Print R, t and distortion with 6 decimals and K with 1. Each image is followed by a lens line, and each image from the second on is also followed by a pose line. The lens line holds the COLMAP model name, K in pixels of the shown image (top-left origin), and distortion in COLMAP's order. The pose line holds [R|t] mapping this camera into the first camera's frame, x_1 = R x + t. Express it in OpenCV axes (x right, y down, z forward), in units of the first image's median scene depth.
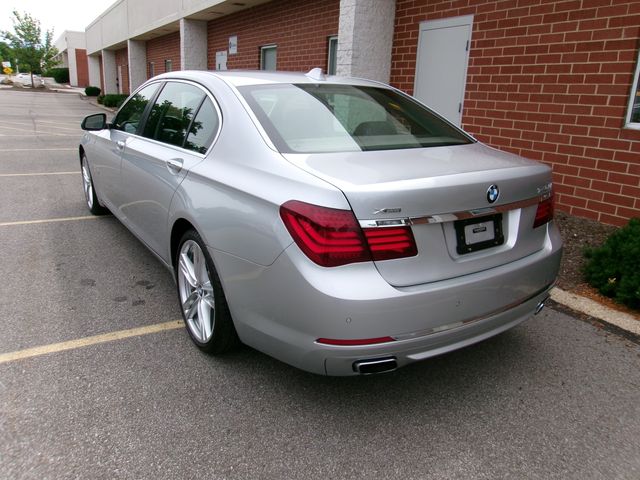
lens RADIAL K [[491.9, 0, 322.5], [0, 491.9, 228.4], [0, 0, 1]] dist [-0.023346, 0.034822]
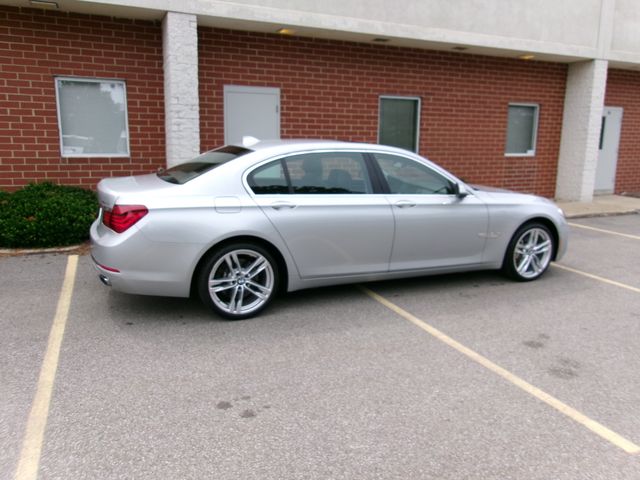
lens RADIAL K [[491.9, 0, 323.6], [0, 491.9, 229.5], [0, 0, 1]] dist [-0.023346, 0.034822]
pose [[0.086453, -0.224016, 0.970743, -1.419598], [0.254227, 0.947093, 0.195917, -0.352987], [-0.963273, 0.229852, 0.138830, 0.929375]]
